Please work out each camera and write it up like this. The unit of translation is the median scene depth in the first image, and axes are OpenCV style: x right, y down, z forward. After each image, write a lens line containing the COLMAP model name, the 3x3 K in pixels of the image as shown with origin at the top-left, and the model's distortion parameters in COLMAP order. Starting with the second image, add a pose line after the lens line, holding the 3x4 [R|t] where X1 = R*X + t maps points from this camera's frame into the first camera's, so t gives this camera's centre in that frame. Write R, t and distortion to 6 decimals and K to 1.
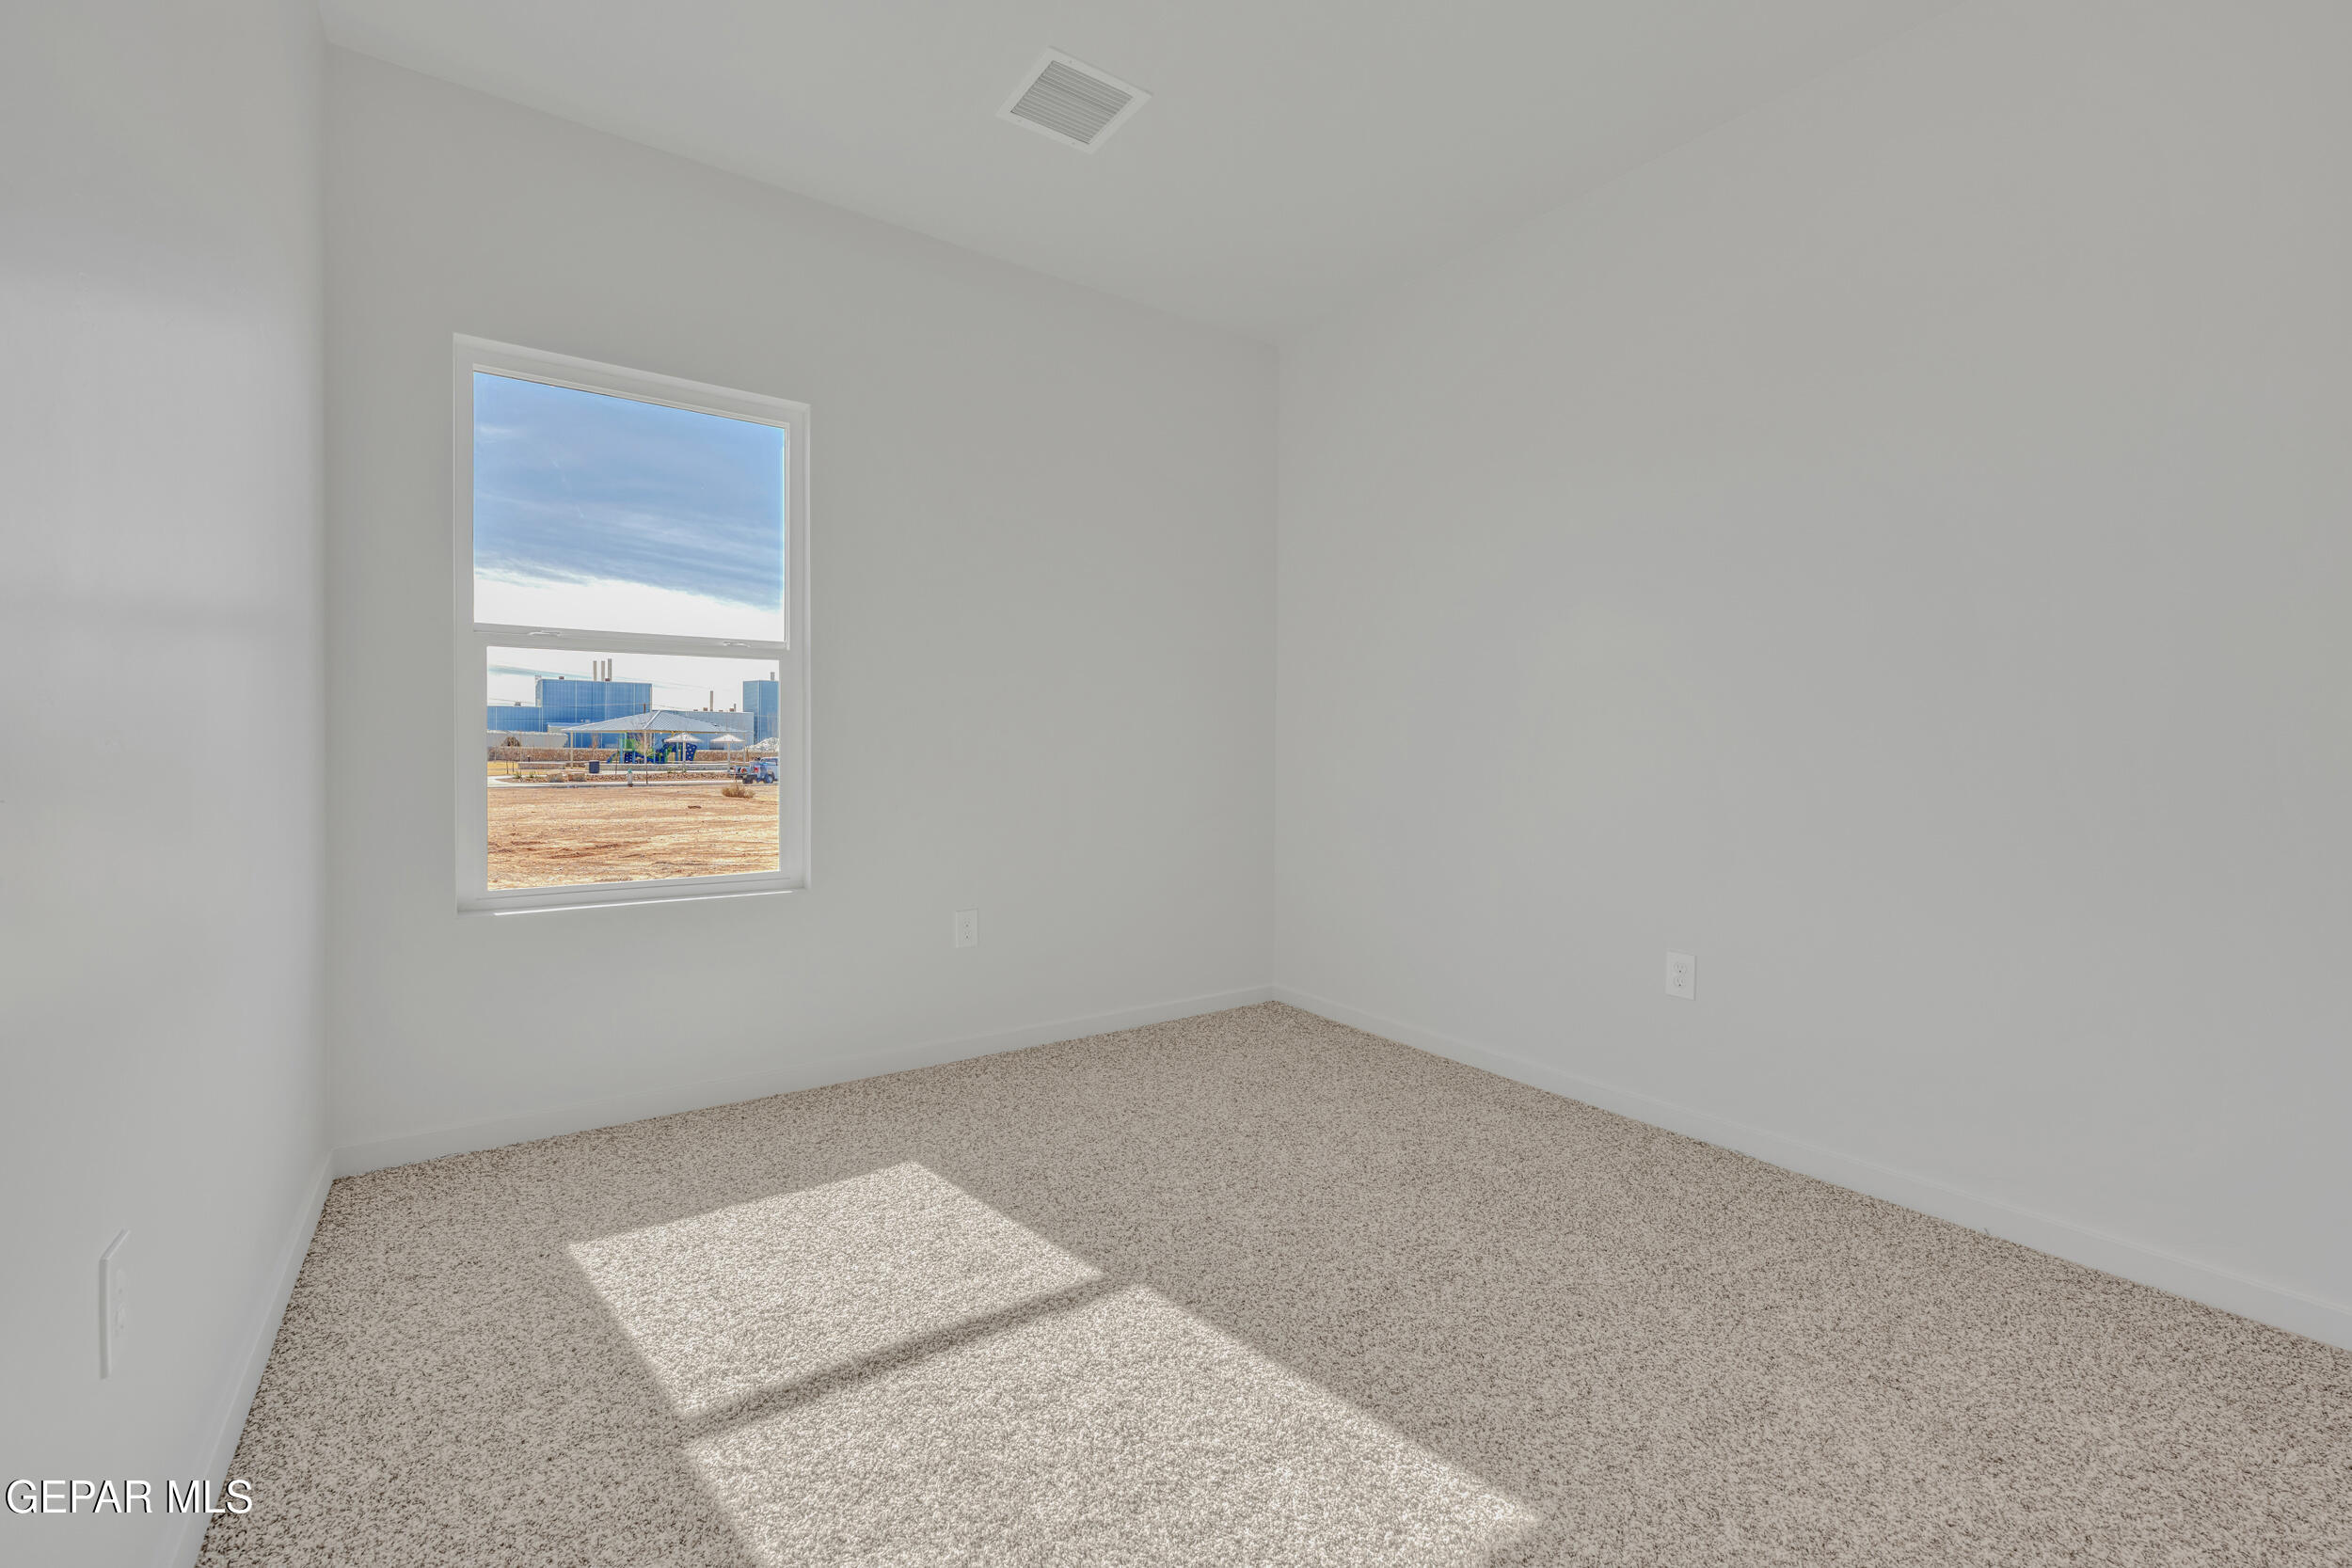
lens RADIAL K [[989.5, 0, 1174.5], [0, 989.5, 746.1], [0, 0, 1]] dist [0.000242, 0.000022]
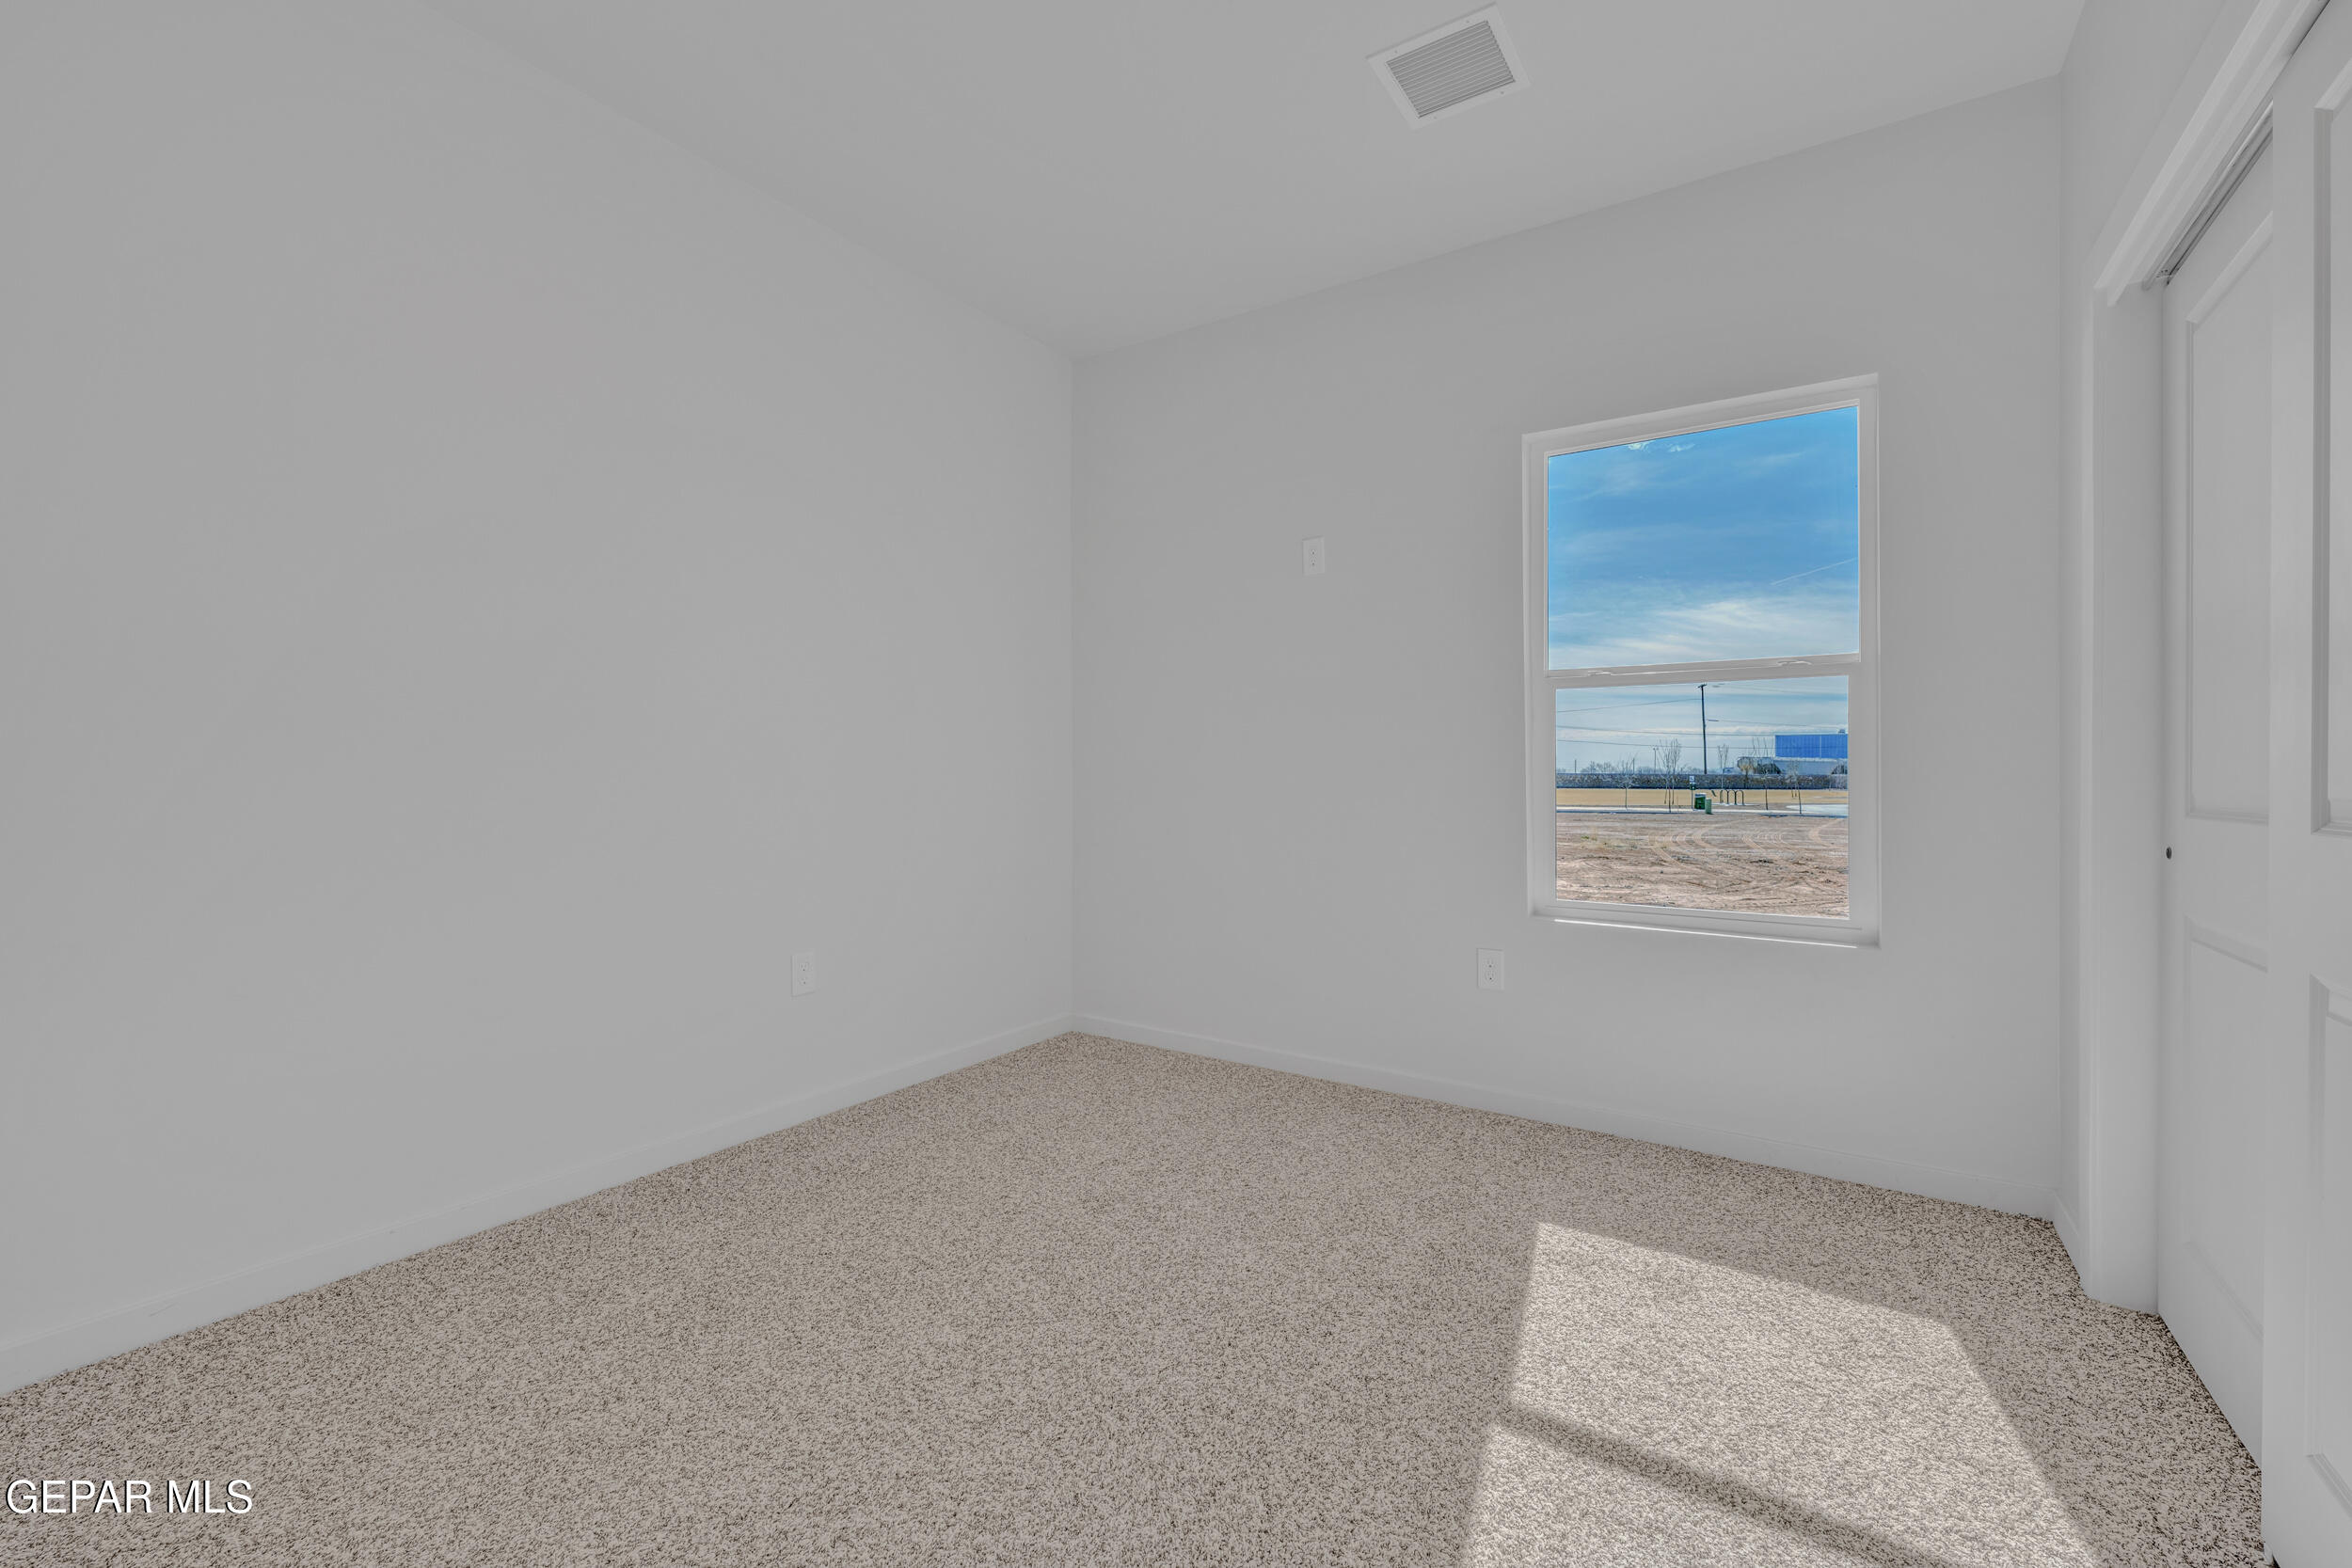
lens RADIAL K [[989.5, 0, 1174.5], [0, 989.5, 746.1], [0, 0, 1]] dist [0.000242, 0.000022]
pose [[0.359450, -0.022926, -0.932883, 0.234314], [-0.003875, 0.999653, -0.026061, -0.001185], [0.933156, 0.012983, 0.359236, 0.161690]]
